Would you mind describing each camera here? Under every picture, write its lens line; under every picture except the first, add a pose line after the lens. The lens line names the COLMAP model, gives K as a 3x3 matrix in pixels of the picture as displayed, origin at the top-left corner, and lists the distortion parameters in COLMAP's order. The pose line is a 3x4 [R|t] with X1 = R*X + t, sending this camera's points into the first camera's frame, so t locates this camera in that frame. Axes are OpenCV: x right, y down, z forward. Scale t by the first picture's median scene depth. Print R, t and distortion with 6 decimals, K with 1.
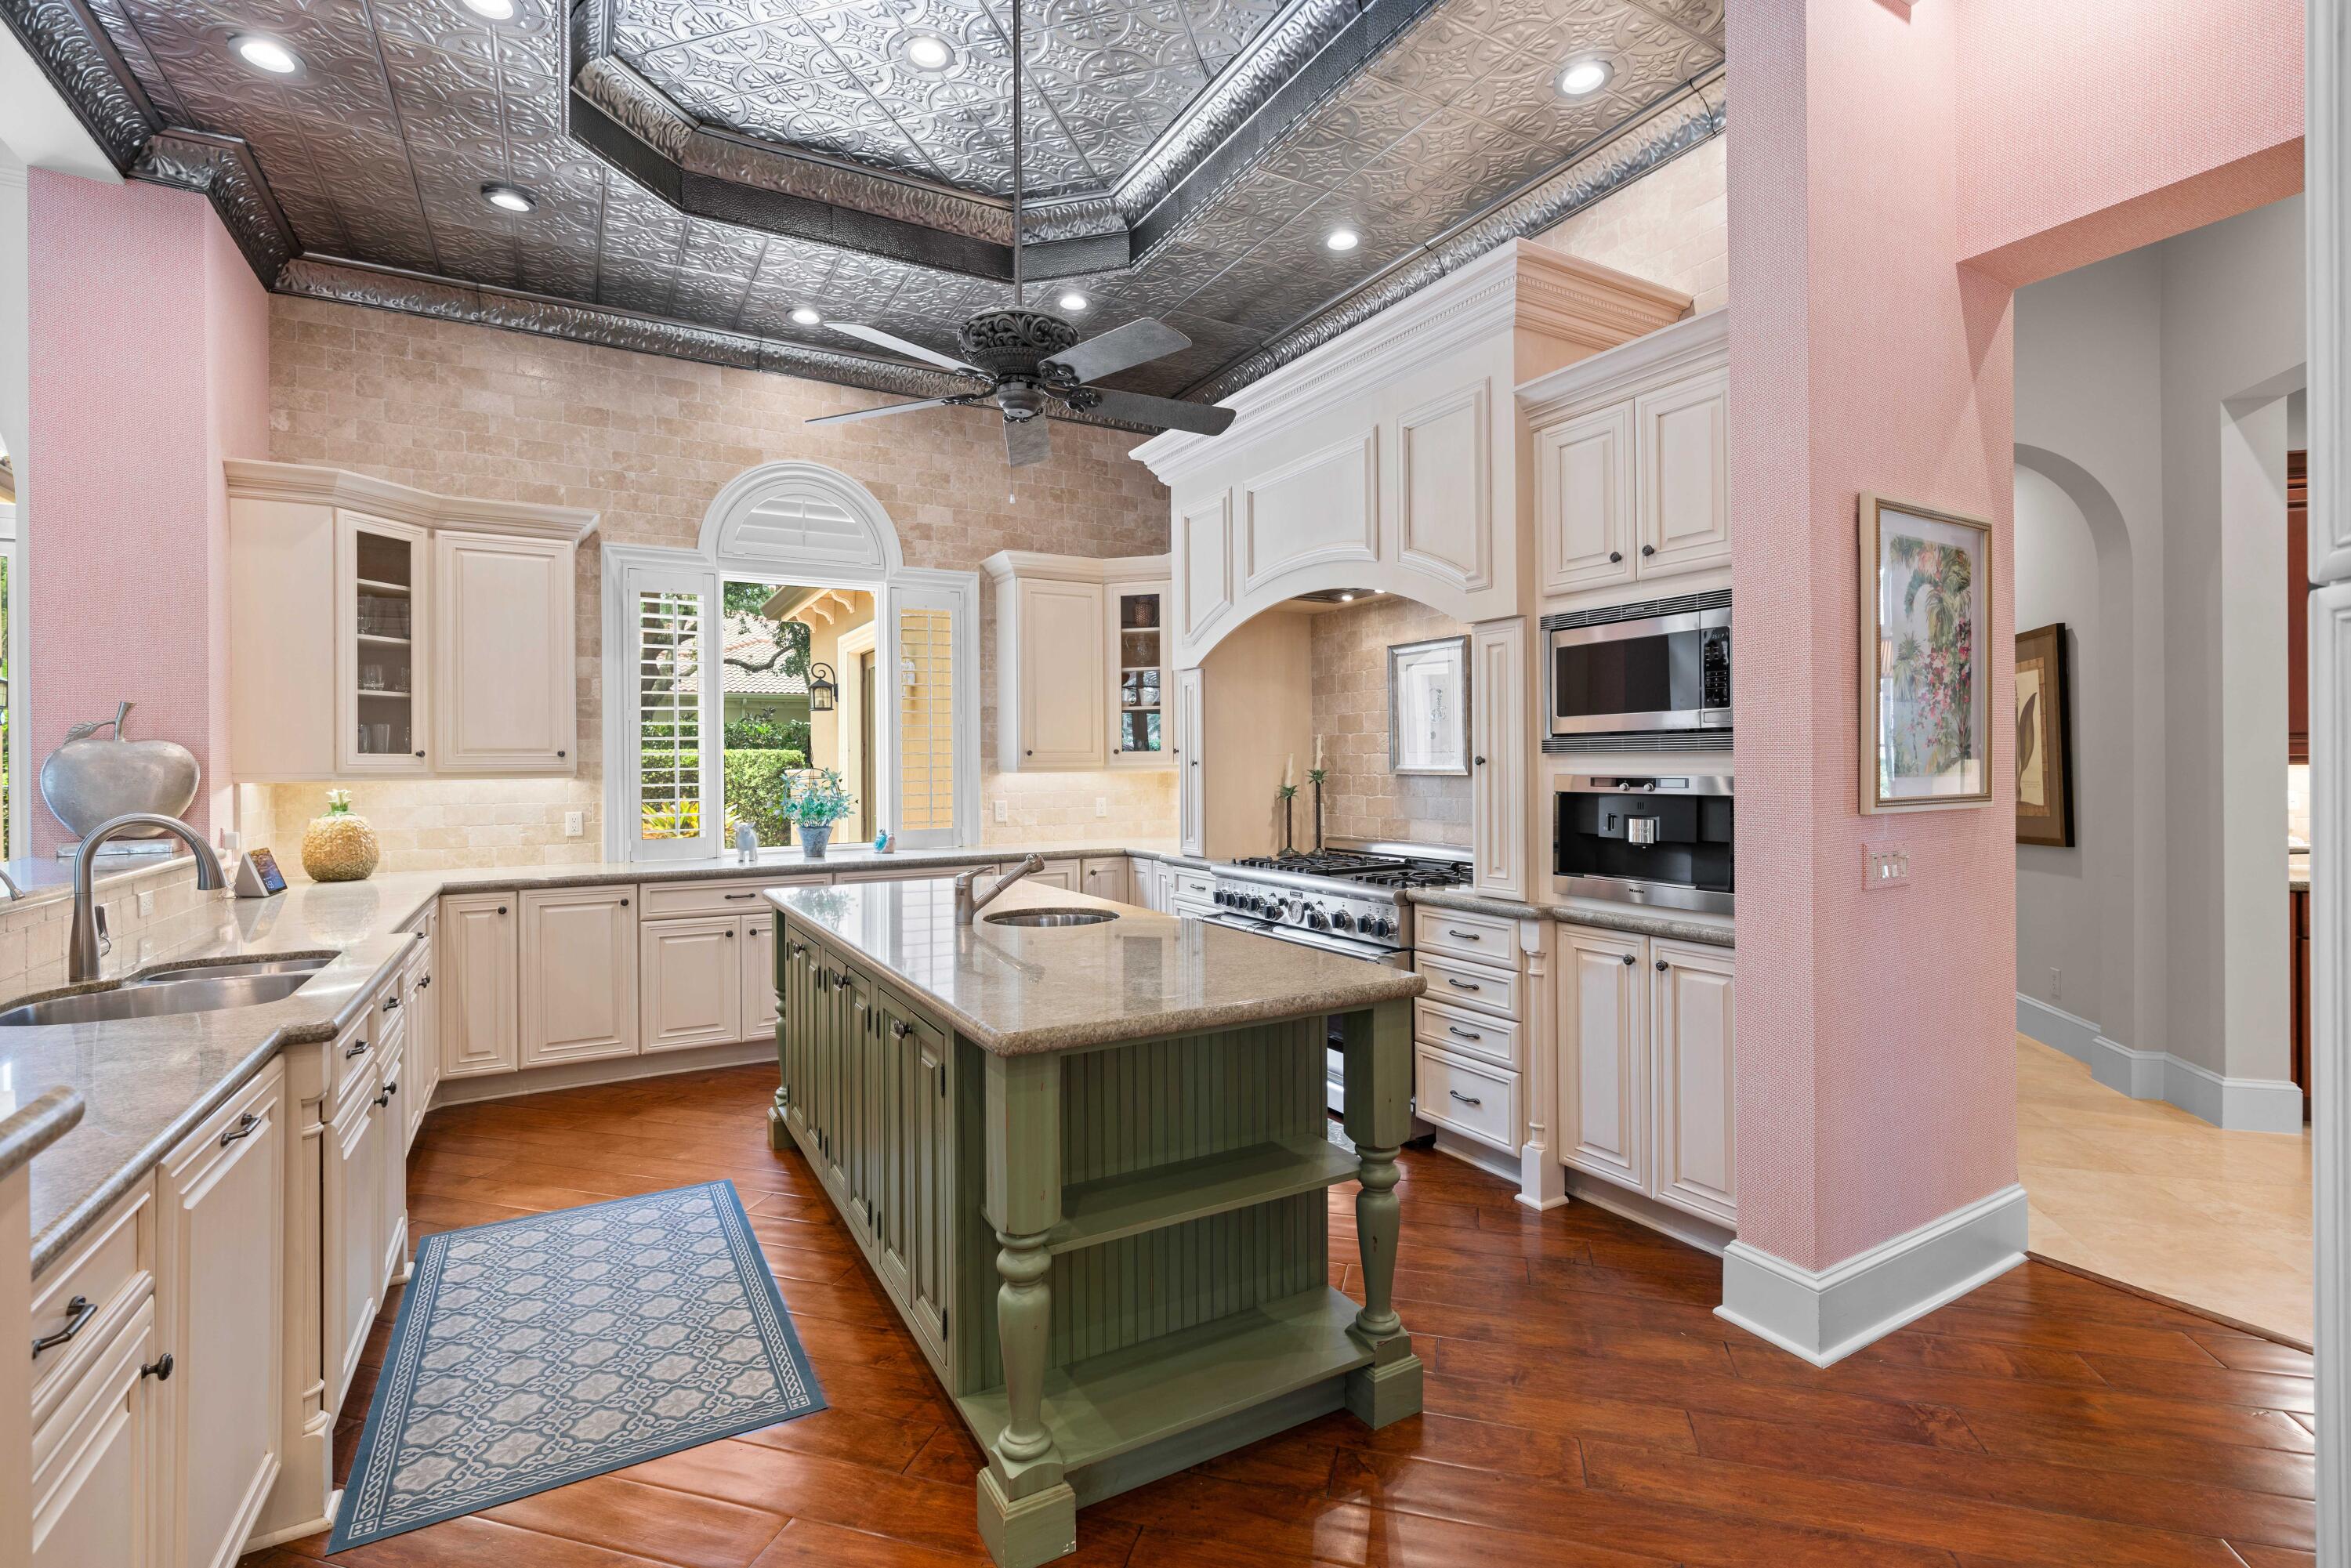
lens RADIAL K [[1056.6, 0, 1158.4], [0, 1056.6, 770.1], [0, 0, 1]] dist [-0.008703, 0.003283]
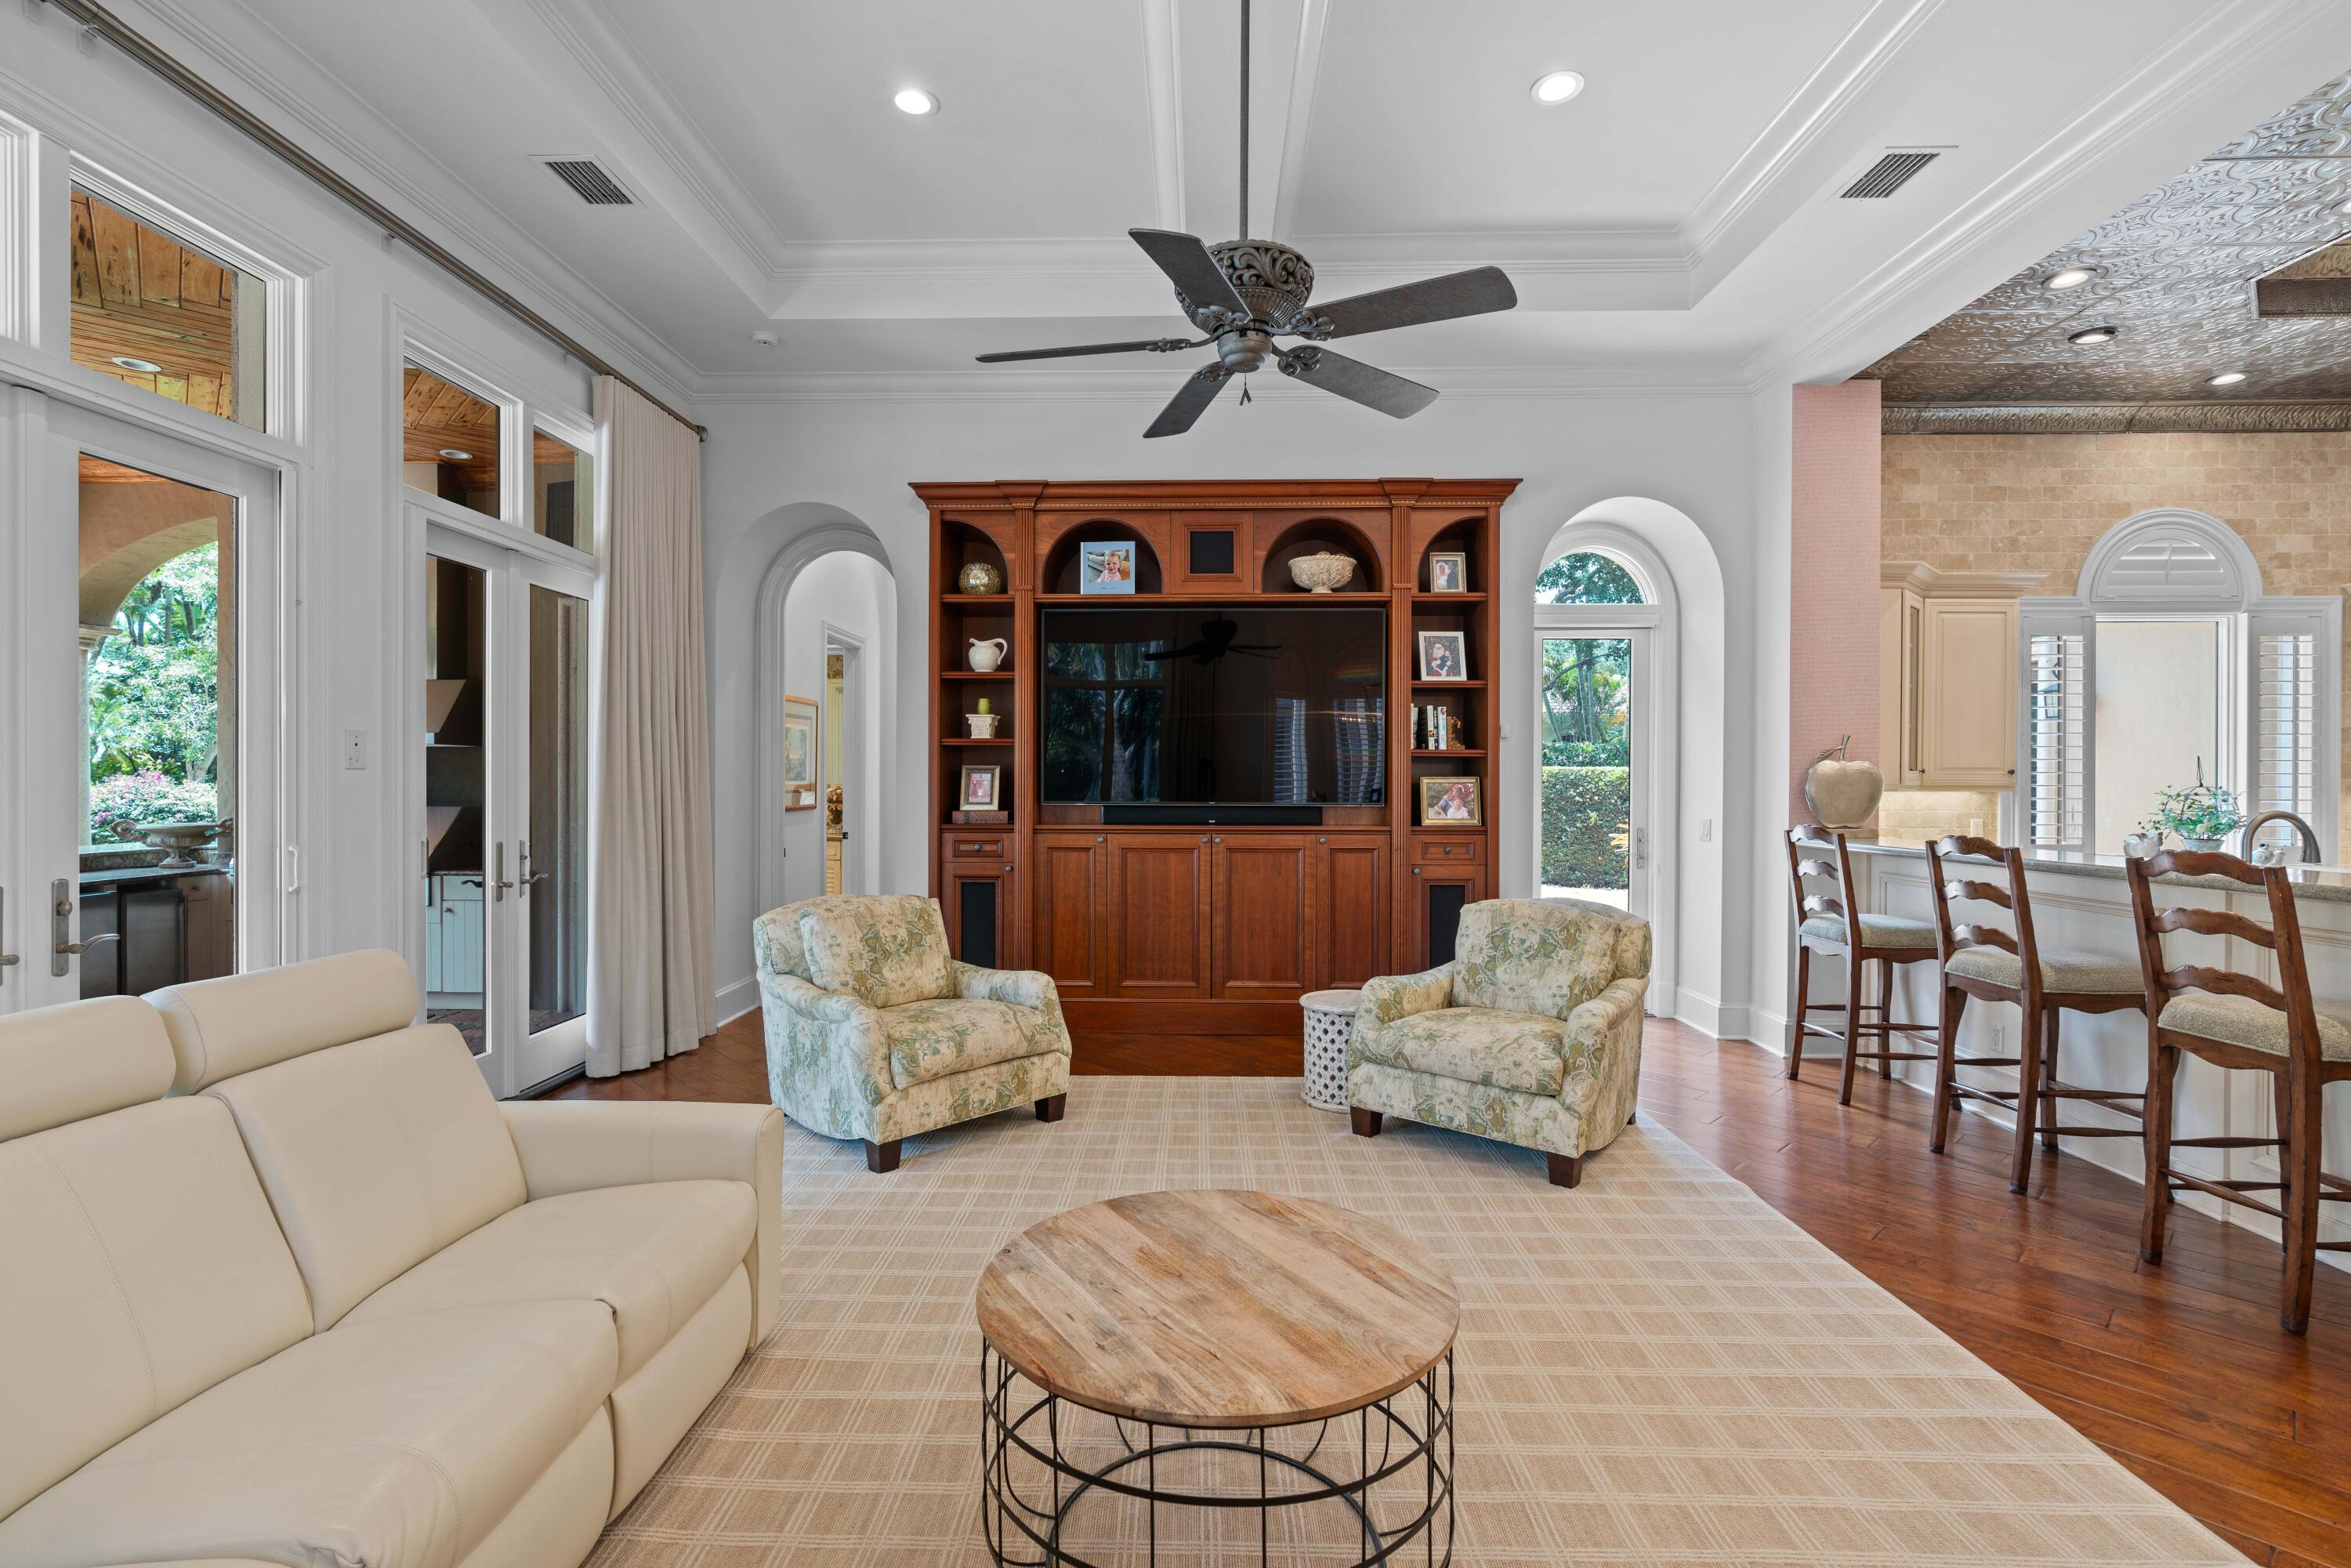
lens RADIAL K [[1056.6, 0, 1171.4], [0, 1056.6, 782.8], [0, 0, 1]] dist [-0.008703, 0.003283]
pose [[0.849923, 0.014334, -0.526712, -0.718035], [-0.016997, 0.999856, -0.000217, 0.013397], [0.526633, 0.009136, 0.850044, -0.537843]]
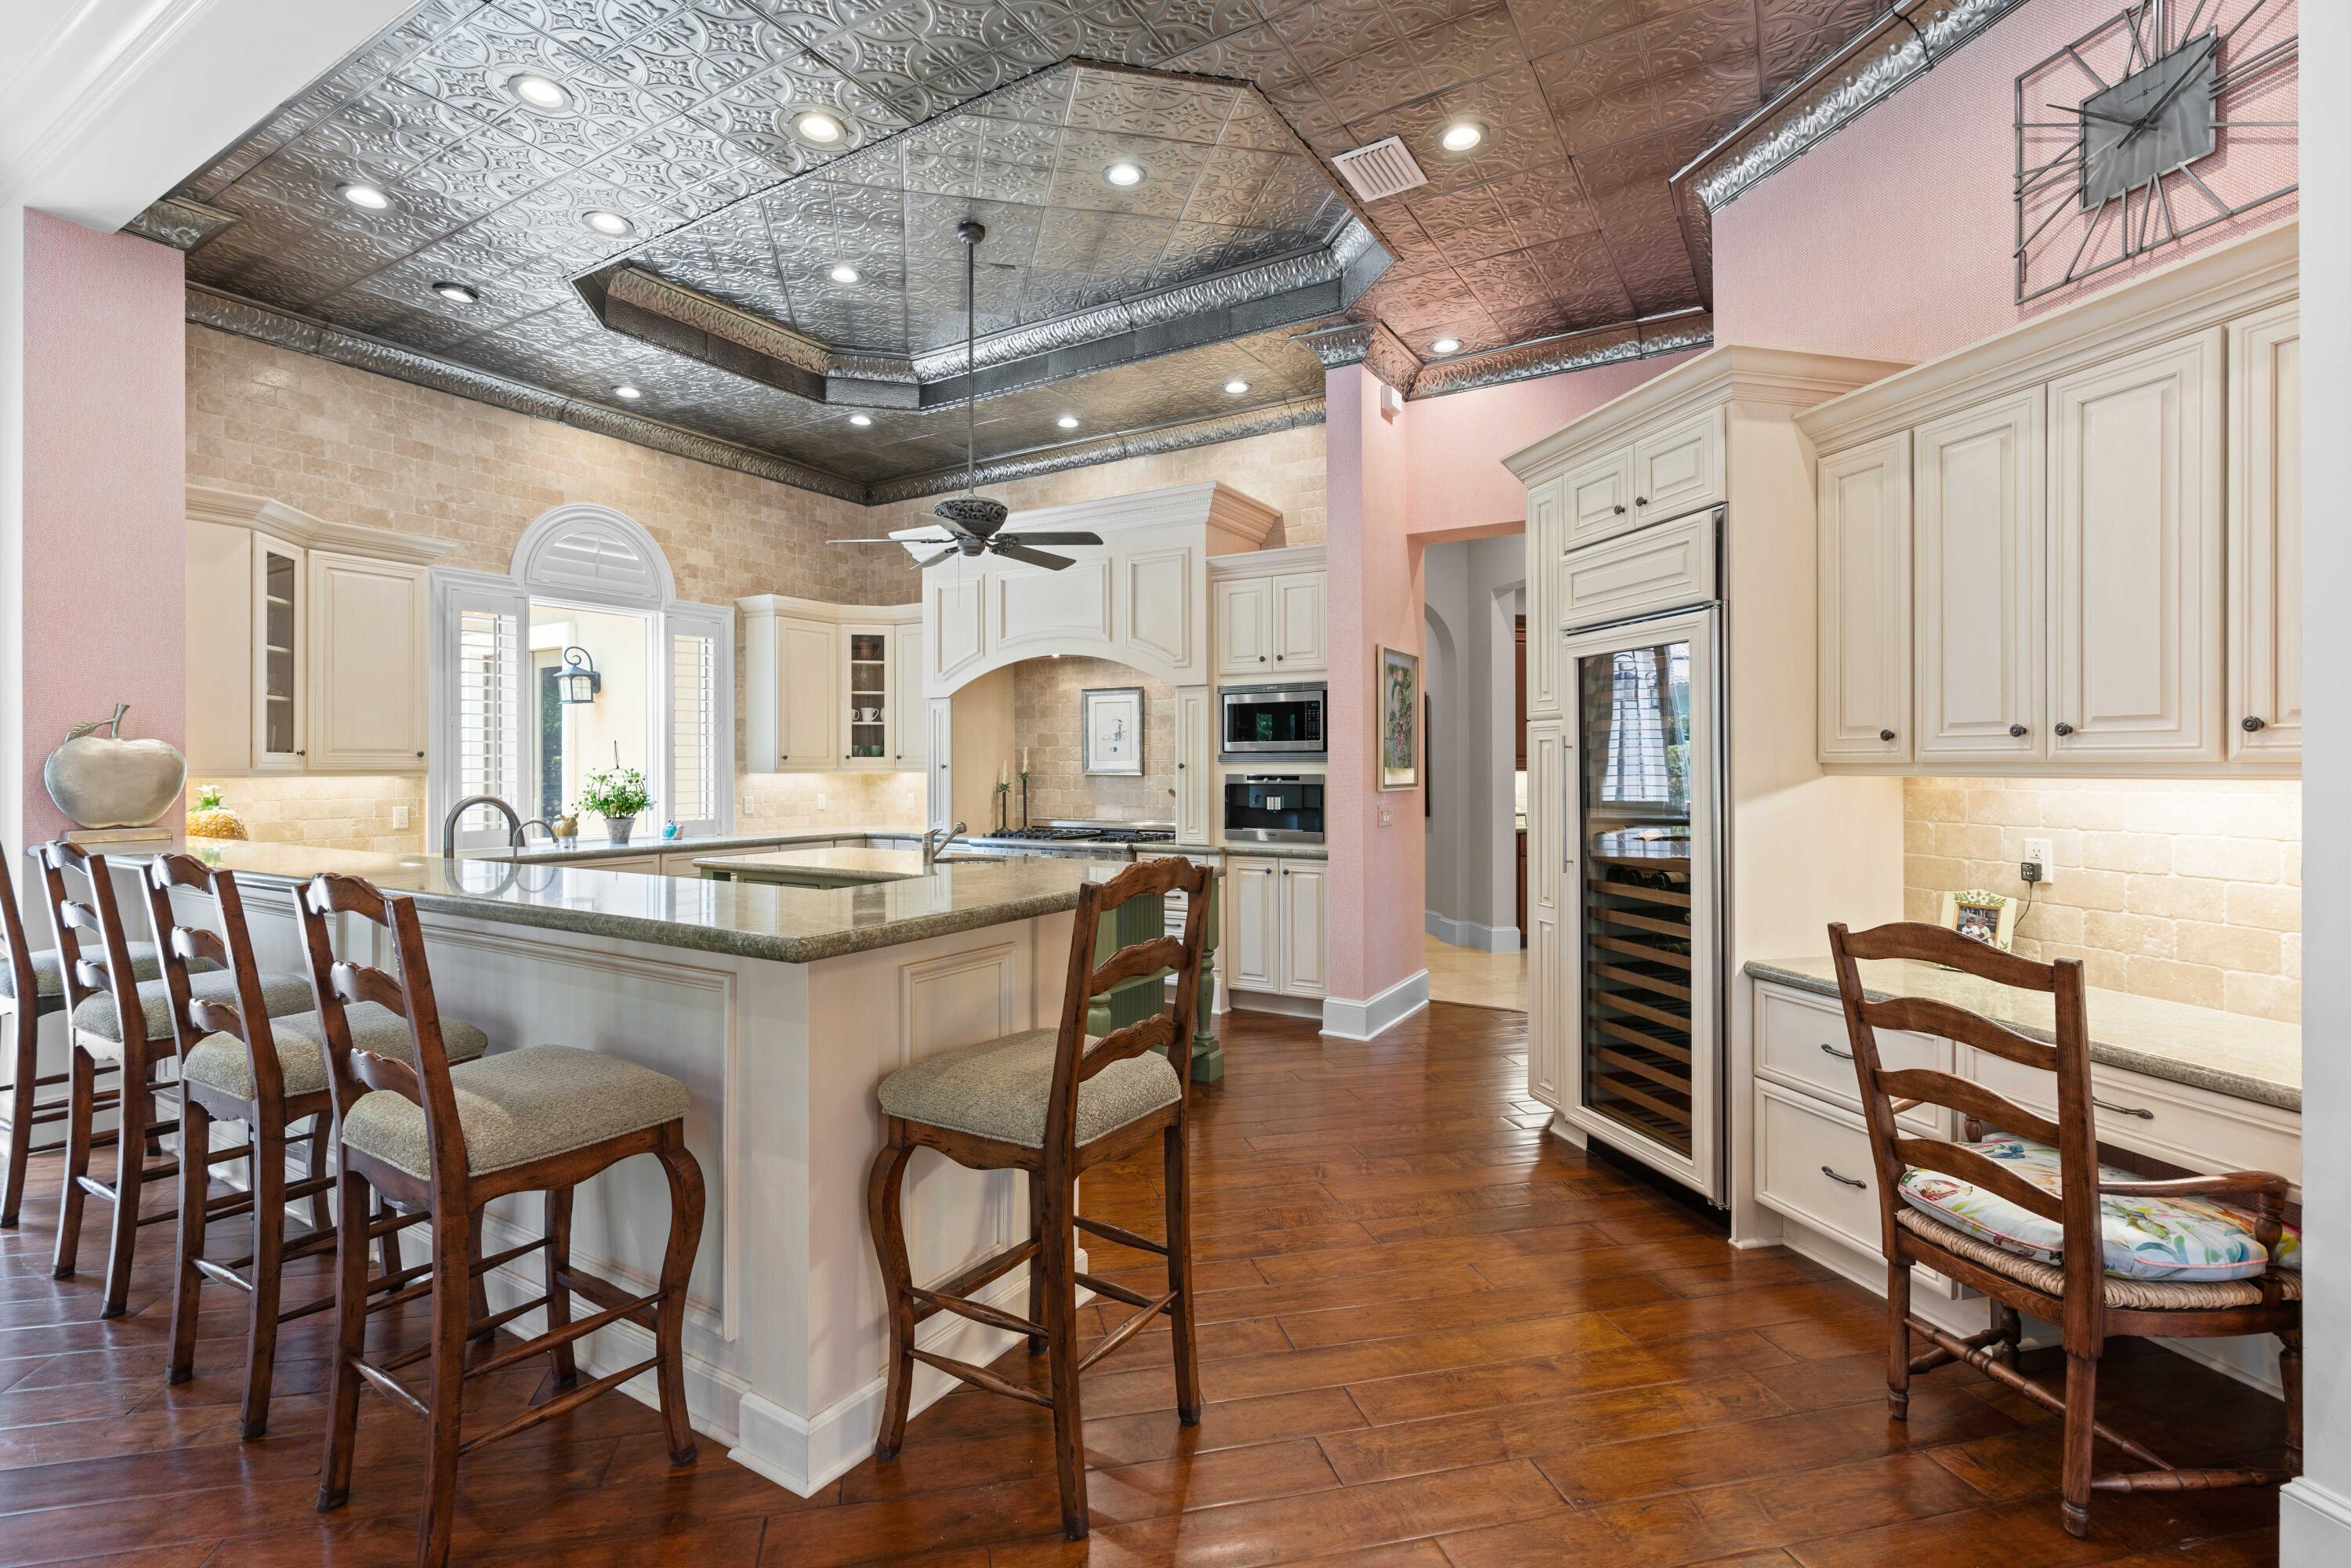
lens RADIAL K [[1056.6, 0, 1150.8], [0, 1056.6, 772.4], [0, 0, 1]] dist [-0.008703, 0.003283]
pose [[0.878985, 0.004447, 0.476829, -0.396845], [-0.002724, 0.999987, -0.004306, 0.006429], [-0.476842, 0.002486, 0.878985, -0.350730]]
